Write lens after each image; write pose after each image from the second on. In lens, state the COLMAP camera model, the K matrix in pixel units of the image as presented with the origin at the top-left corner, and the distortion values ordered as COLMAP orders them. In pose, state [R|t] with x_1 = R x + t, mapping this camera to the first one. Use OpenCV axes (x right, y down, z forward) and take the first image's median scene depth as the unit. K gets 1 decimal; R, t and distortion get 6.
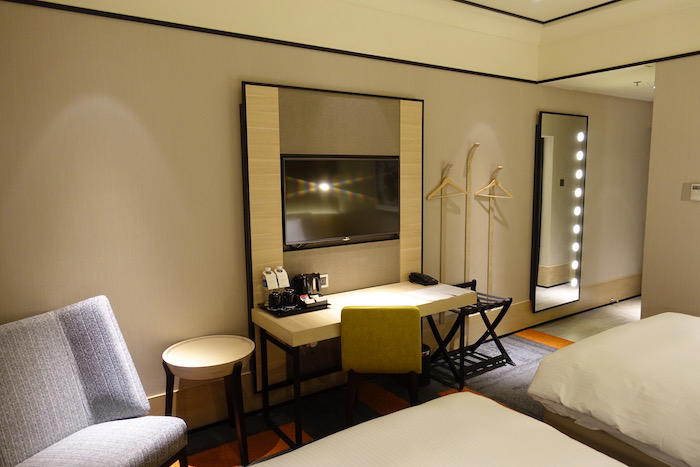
lens RADIAL K [[485.1, 0, 350.0], [0, 485.1, 233.5], [0, 0, 1]] dist [0.000293, 0.002501]
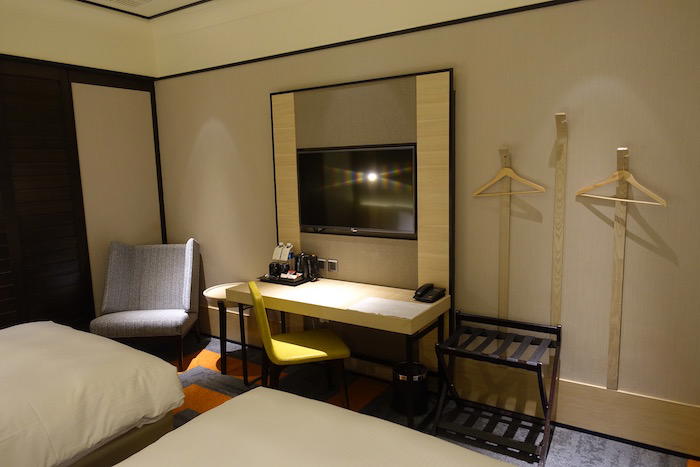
lens RADIAL K [[485.1, 0, 350.0], [0, 485.1, 233.5], [0, 0, 1]] dist [0.000293, 0.002501]
pose [[0.377526, 0.132962, -0.916404, 0.783853], [-0.087659, 0.990325, 0.107575, -0.076871], [0.921841, 0.039719, 0.385528, 0.524768]]
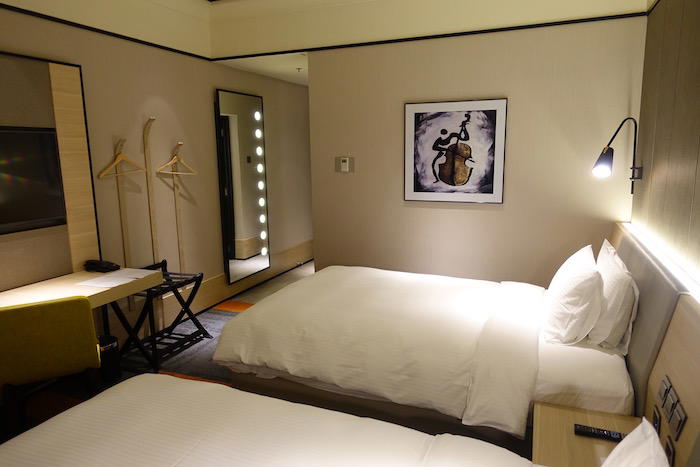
lens RADIAL K [[485.1, 0, 350.0], [0, 485.1, 233.5], [0, 0, 1]] dist [0.000293, 0.002501]
pose [[0.832992, -0.094682, 0.545124, 0.045495], [0.073038, 0.995444, 0.061290, 0.011180], [-0.548443, -0.011239, 0.836112, -0.014133]]
